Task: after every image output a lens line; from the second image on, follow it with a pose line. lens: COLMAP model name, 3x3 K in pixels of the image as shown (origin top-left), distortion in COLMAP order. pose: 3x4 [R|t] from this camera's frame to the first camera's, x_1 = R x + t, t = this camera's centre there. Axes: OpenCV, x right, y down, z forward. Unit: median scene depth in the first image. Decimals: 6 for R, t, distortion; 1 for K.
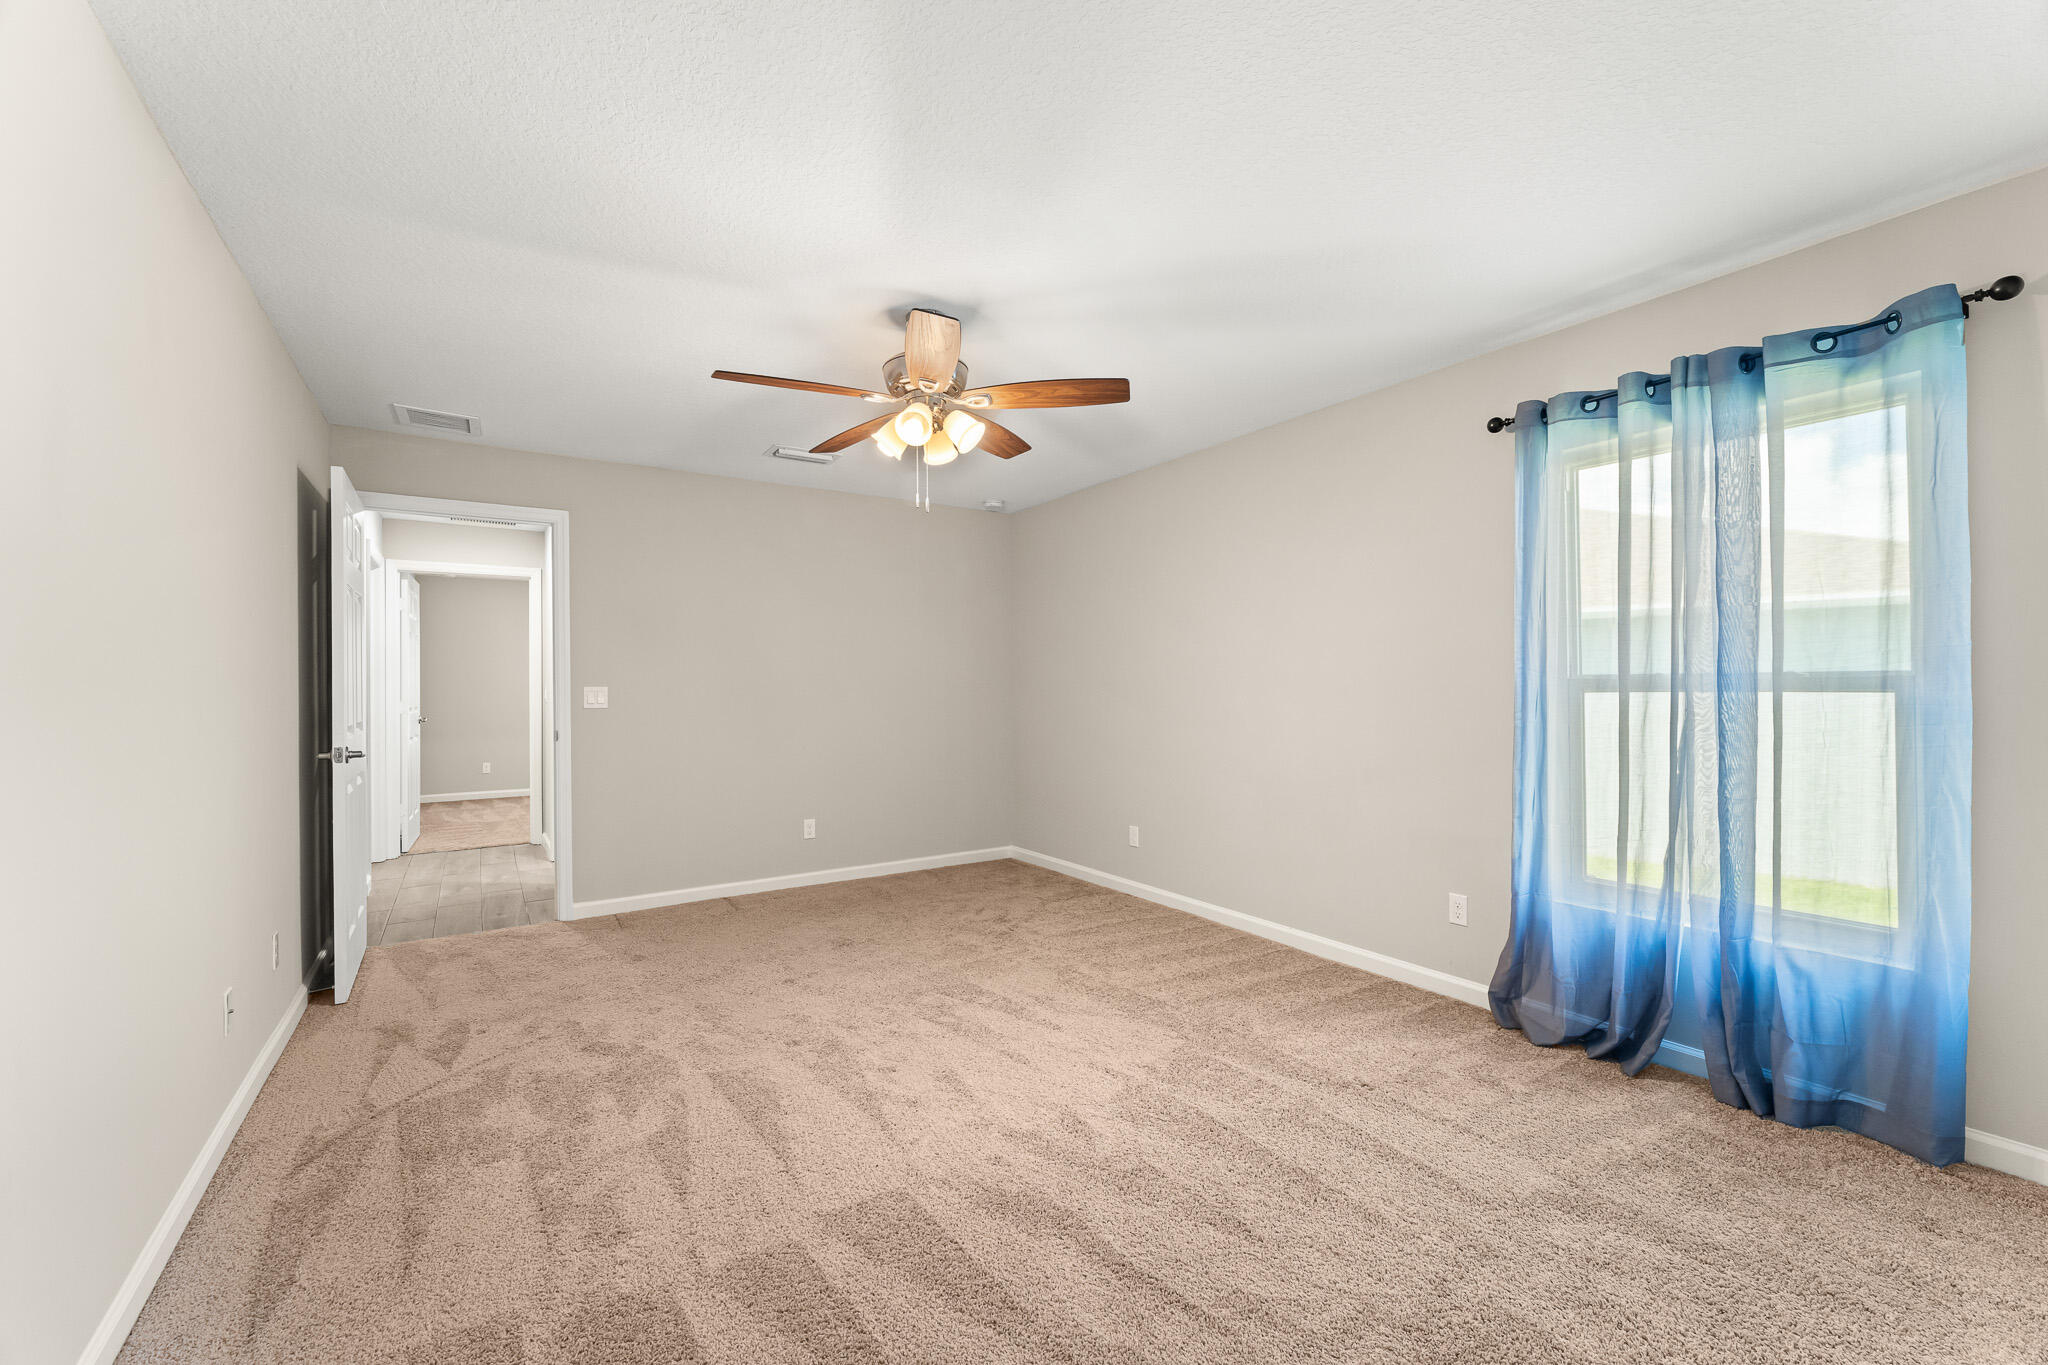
lens RADIAL K [[835.0, 0, 1024.0], [0, 835.0, 682.5], [0, 0, 1]] dist [0.000231, -0.000027]
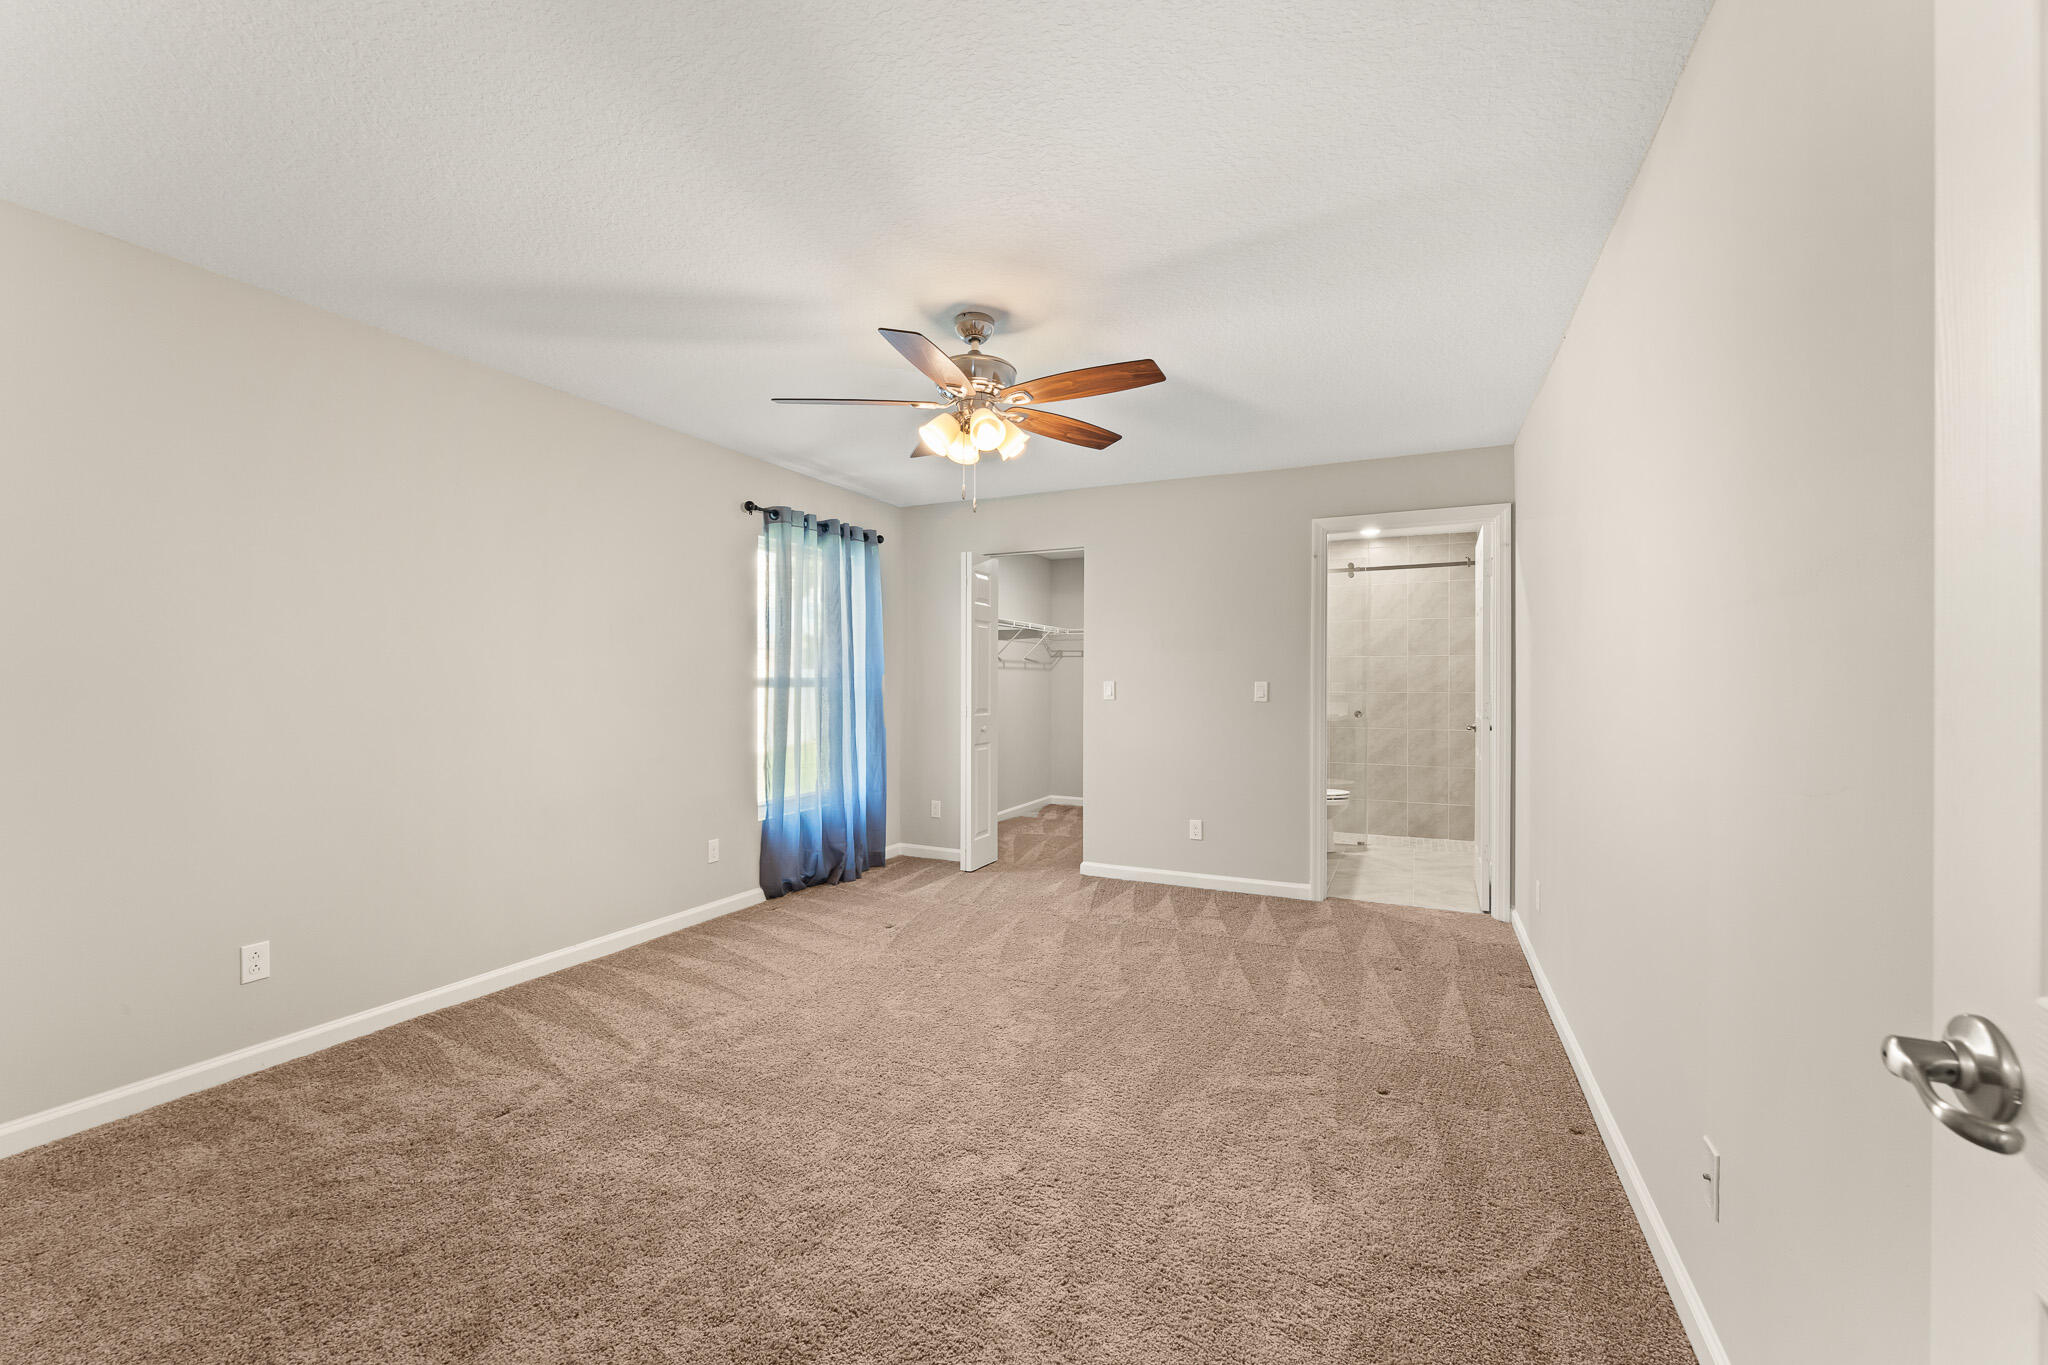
lens RADIAL K [[819.2, 0, 1023.7], [0, 819.2, 674.7], [0, 0, 1]] dist [-0.000034, 0.000005]
pose [[-0.521646, 0.005086, 0.853147, -0.909291], [-0.010471, 0.999869, -0.012363, -0.000760], [-0.853098, -0.015382, -0.521525, 1.333703]]
